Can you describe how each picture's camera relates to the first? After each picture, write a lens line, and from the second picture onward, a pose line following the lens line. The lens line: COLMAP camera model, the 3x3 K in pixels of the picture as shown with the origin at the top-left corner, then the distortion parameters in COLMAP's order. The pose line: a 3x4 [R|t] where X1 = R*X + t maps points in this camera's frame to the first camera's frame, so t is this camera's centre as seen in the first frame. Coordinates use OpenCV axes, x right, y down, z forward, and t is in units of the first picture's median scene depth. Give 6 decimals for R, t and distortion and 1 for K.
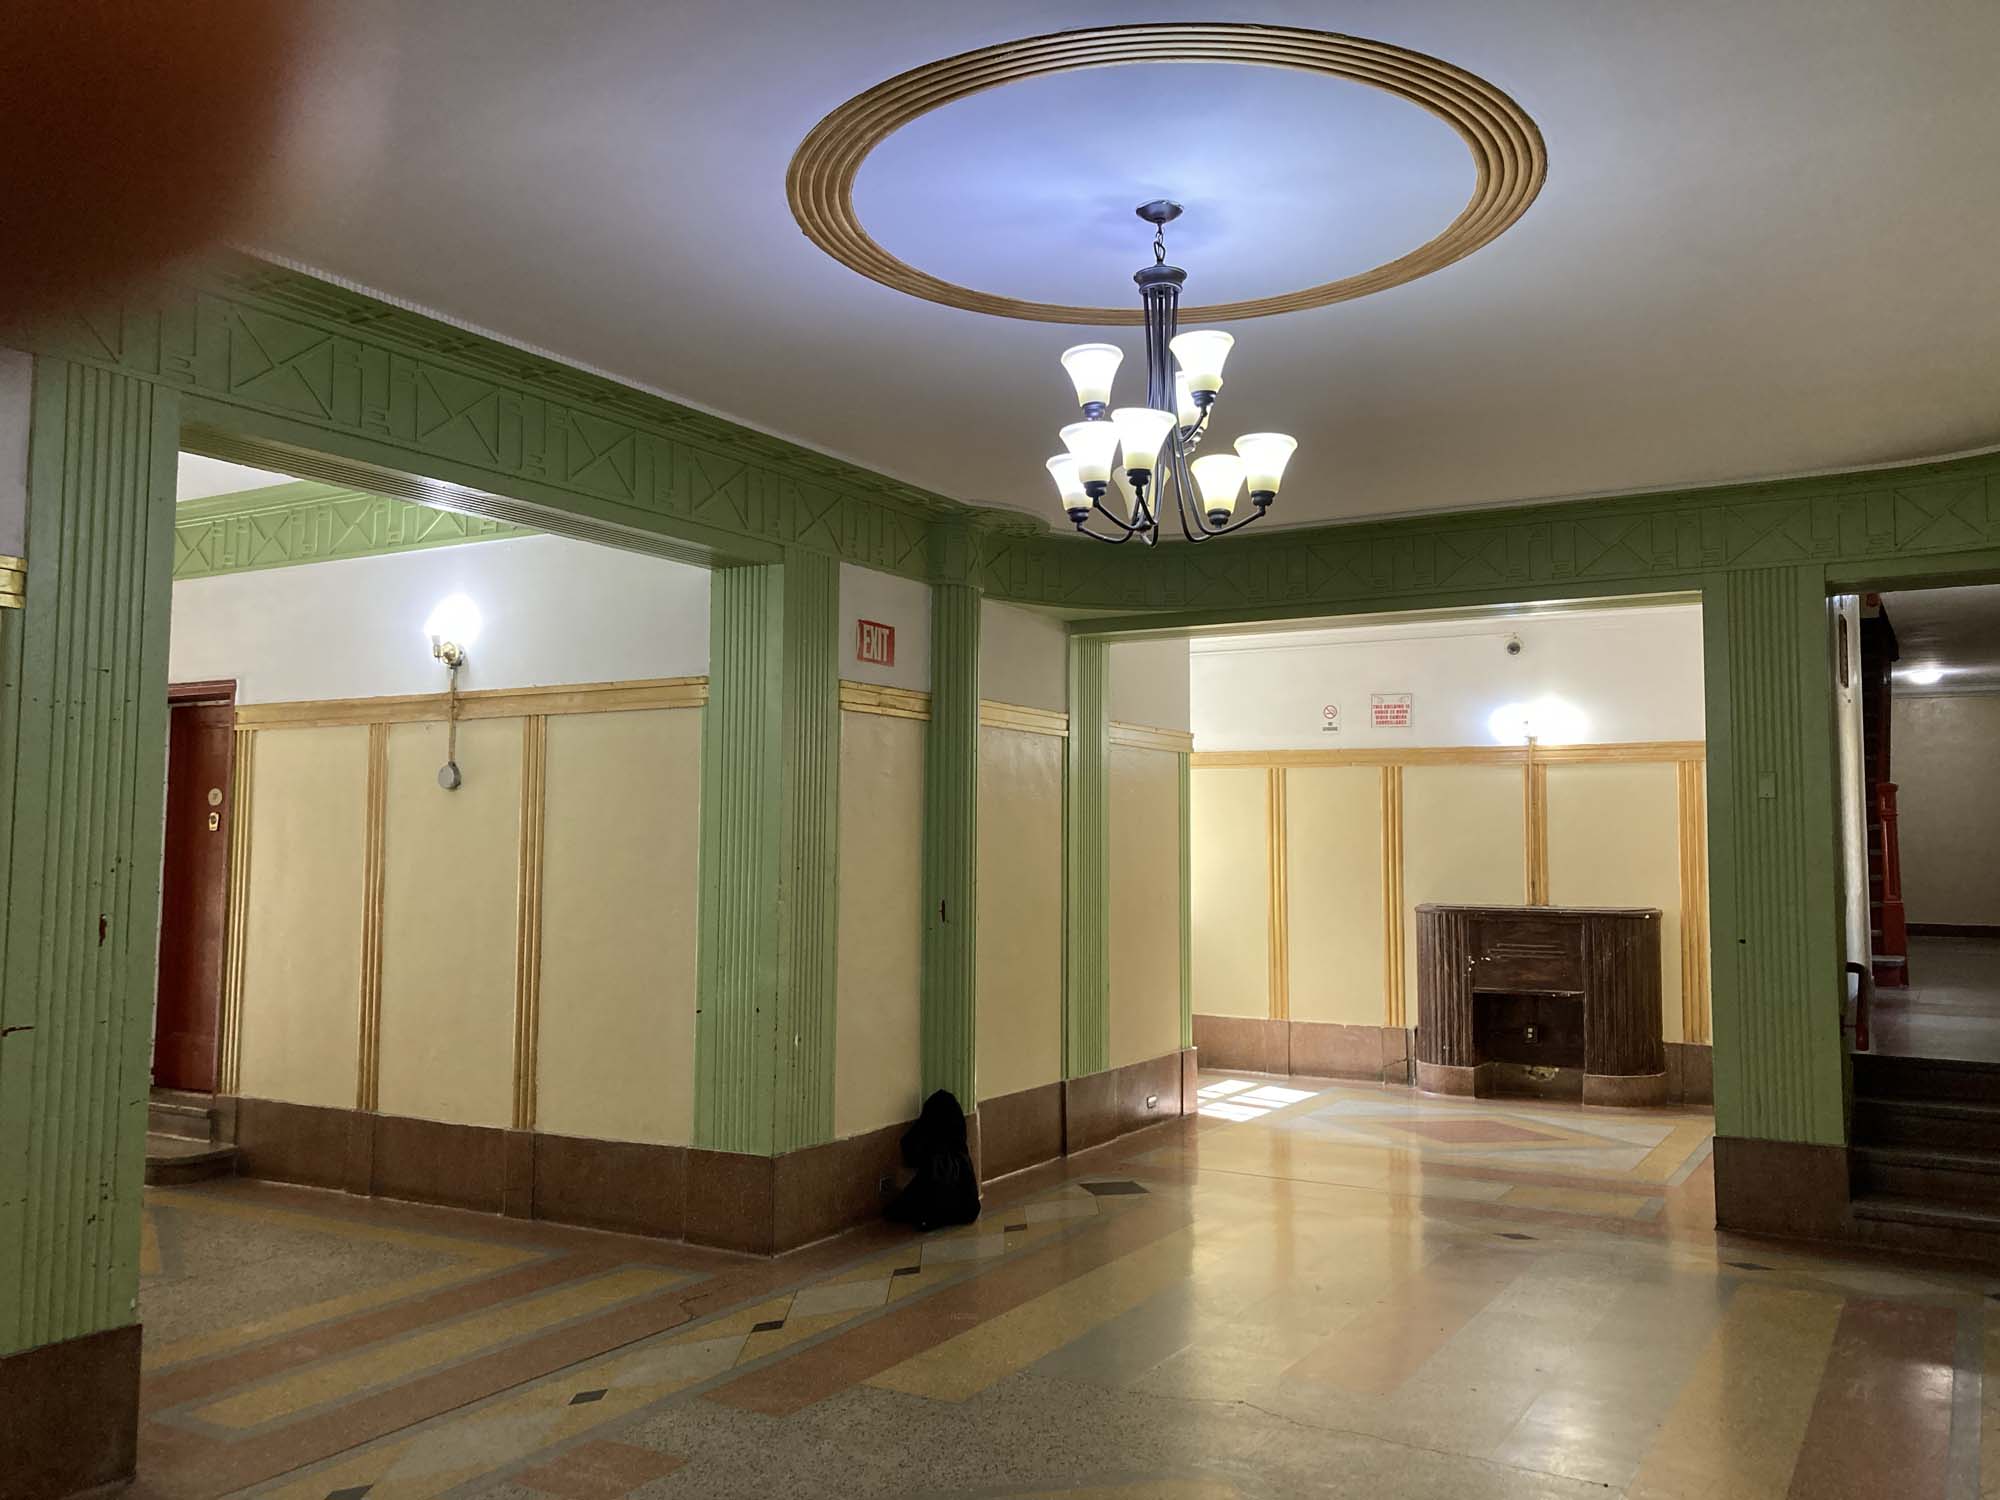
lens RADIAL K [[1633.9, 0, 1000.0], [0, 1633.9, 750.0], [0, 0, 1]] dist [0.047492, -0.011677]
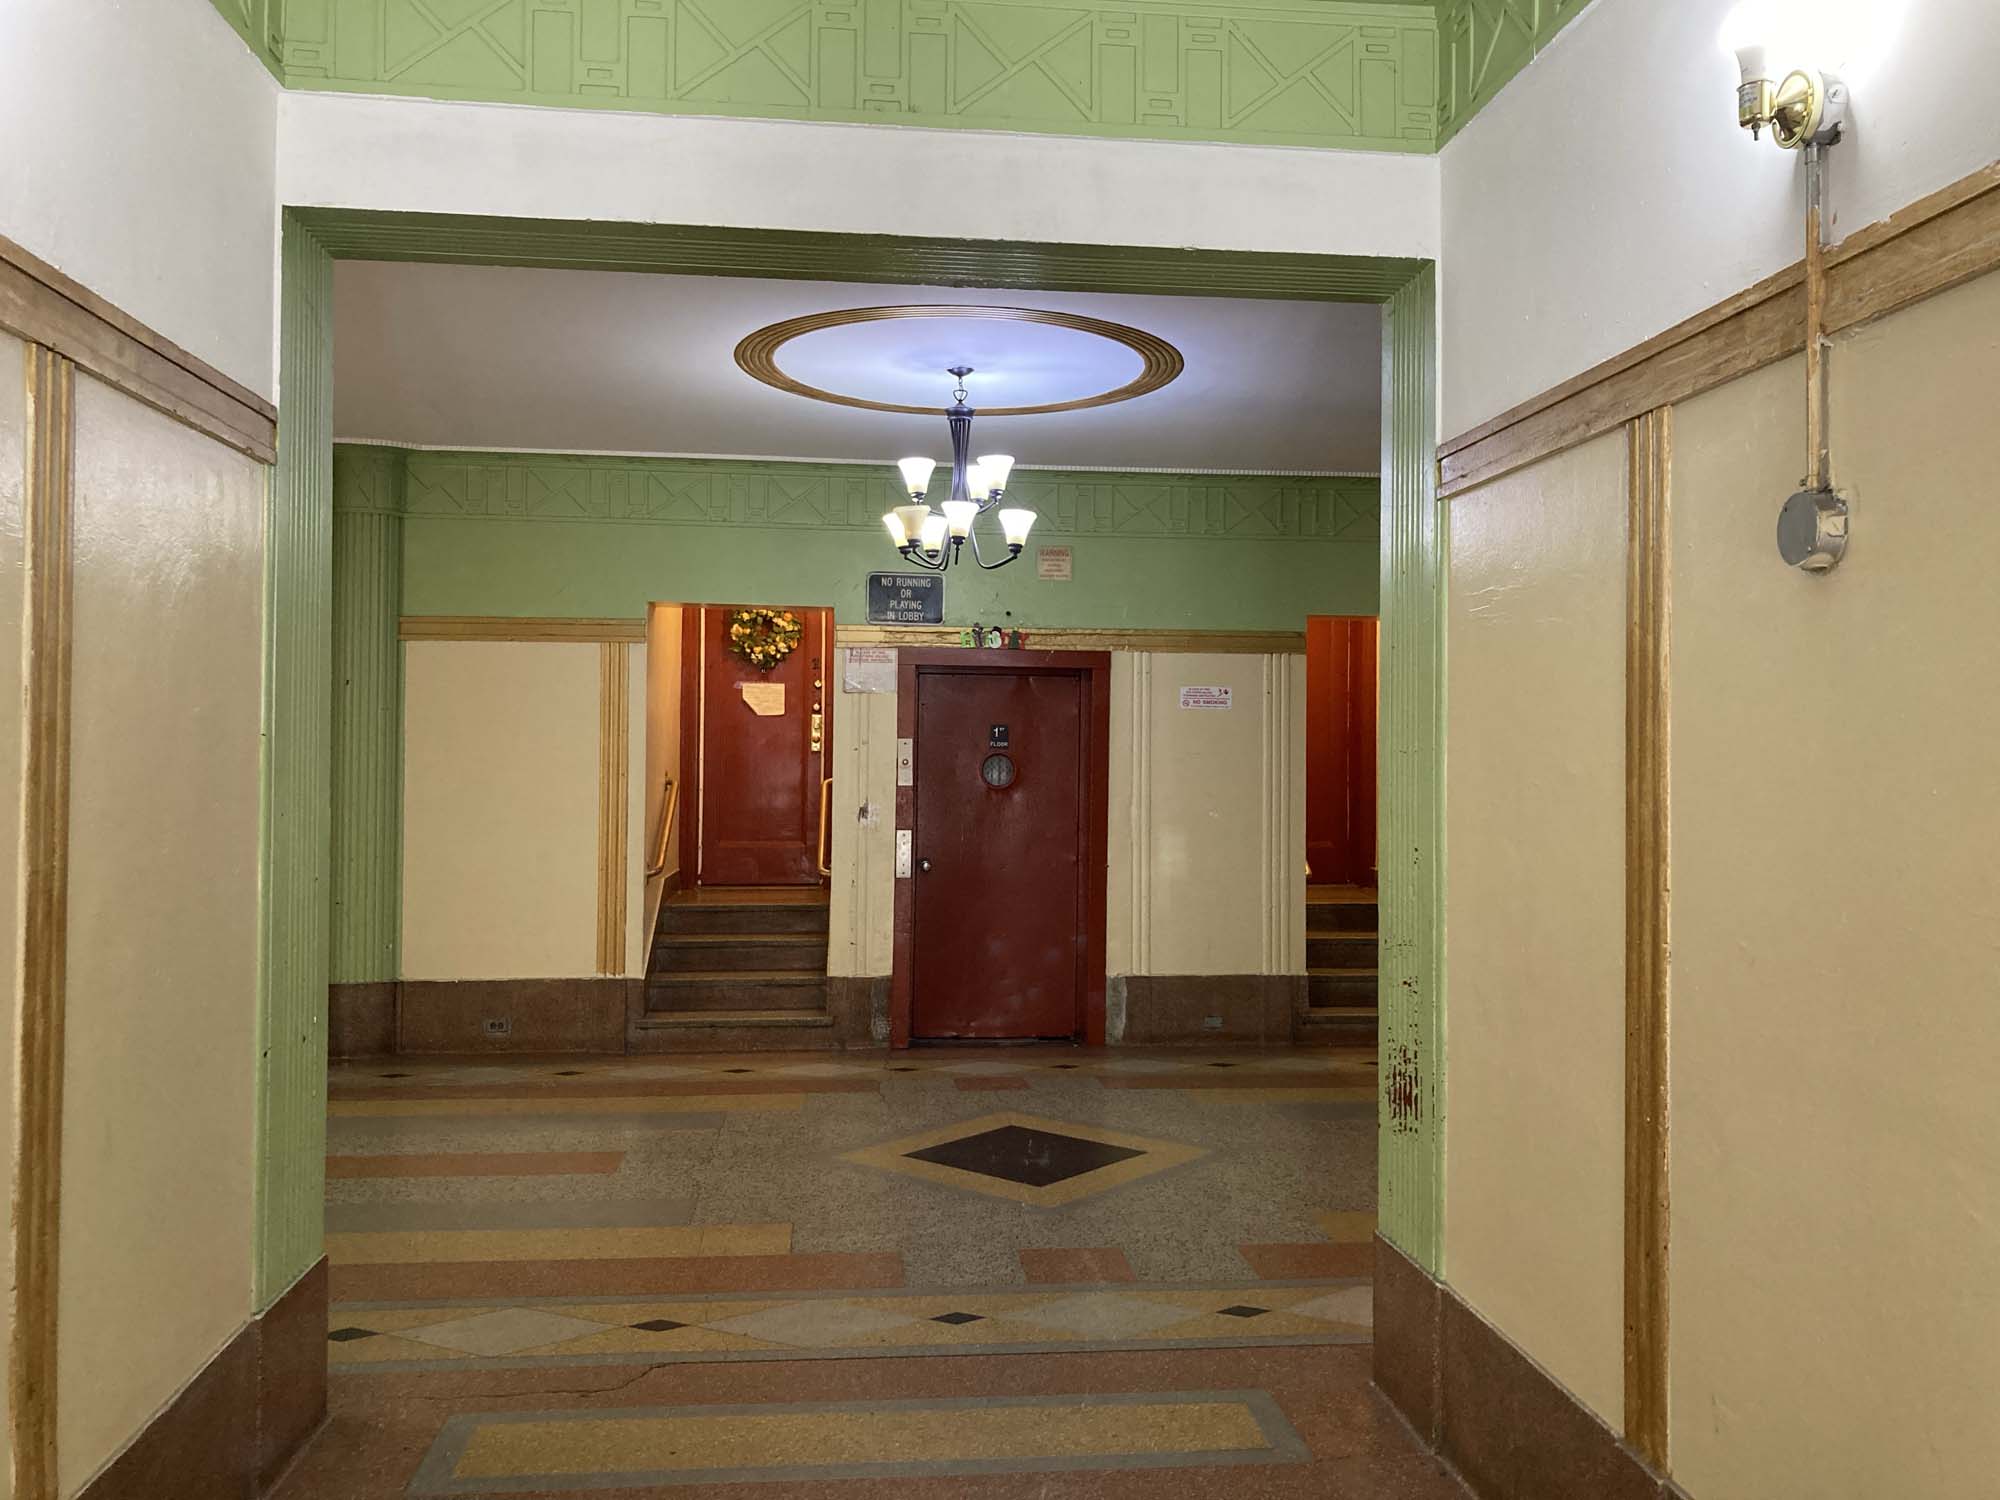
lens RADIAL K [[1634.7, 0, 1054.4], [0, 1634.7, 742.6], [0, 0, 1]] dist [0.012651, -0.008045]
pose [[-0.615710, -0.001591, 0.787971, -1.086626], [-0.060041, 0.997185, -0.044902, 0.104446], [-0.785682, -0.074957, -0.614072, 1.648080]]
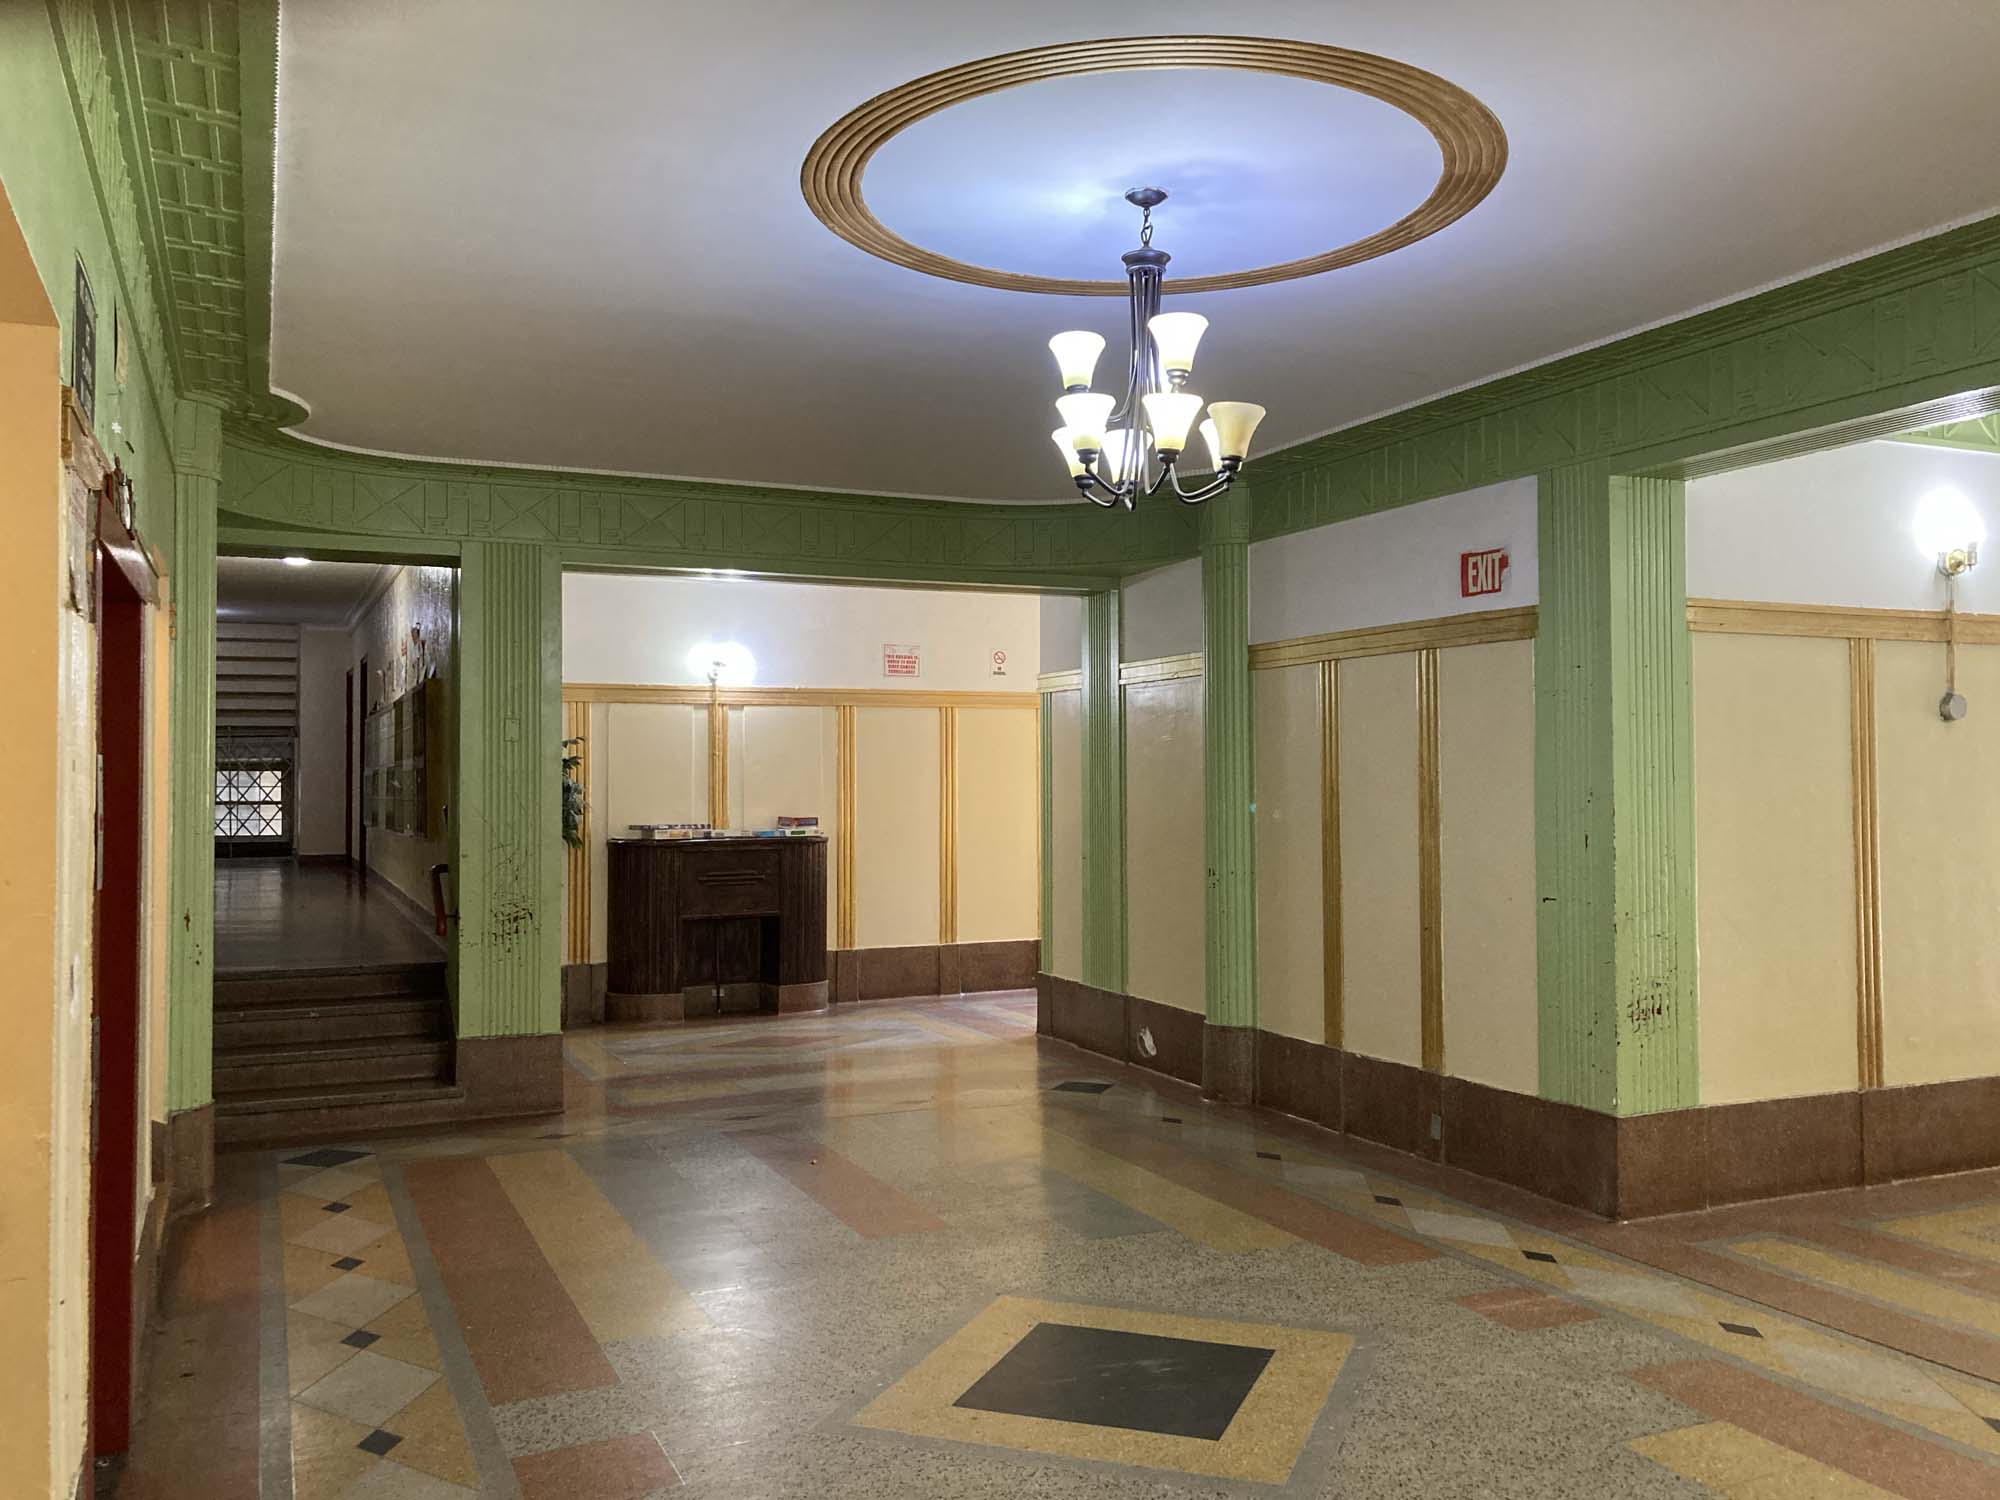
lens RADIAL K [[1633.9, 0, 1000.0], [0, 1633.9, 750.0], [0, 0, 1]] dist [0.047492, -0.011677]
pose [[-0.568223, -0.017741, -0.822683, 0.883571], [0.052418, 0.996957, -0.057705, 0.080797], [0.821203, -0.075913, -0.565564, 1.293285]]
